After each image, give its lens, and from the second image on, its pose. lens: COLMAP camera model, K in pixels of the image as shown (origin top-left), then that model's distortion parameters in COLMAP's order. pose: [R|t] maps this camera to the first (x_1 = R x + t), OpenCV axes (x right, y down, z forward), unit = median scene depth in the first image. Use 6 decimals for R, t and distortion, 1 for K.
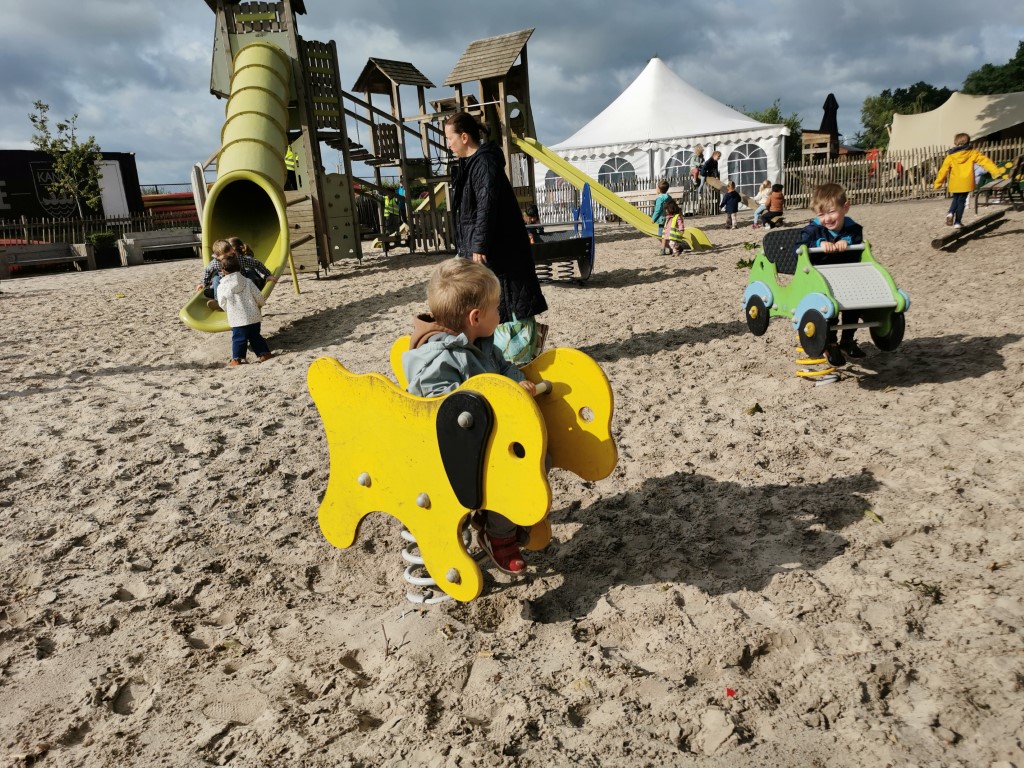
lens RADIAL K [[798.8, 0, 503.4], [0, 798.8, 387.6], [0, 0, 1]] dist [0.043120, -0.025825]
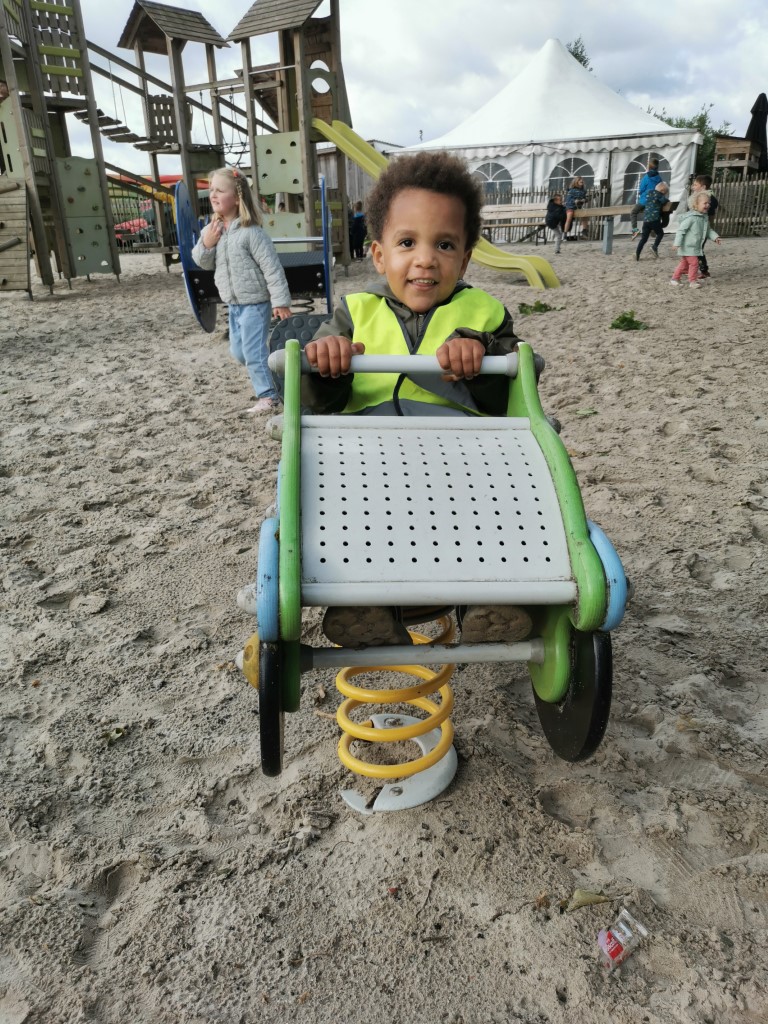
lens RADIAL K [[798.8, 0, 380.7], [0, 798.8, 522.2], [0, 0, 1]] dist [0.043120, -0.025825]
pose [[0.997903, 0.059674, -0.025072, 0.104756], [-0.055684, 0.988940, 0.137466, -0.040088], [0.032998, -0.135781, 0.990189, 0.179960]]
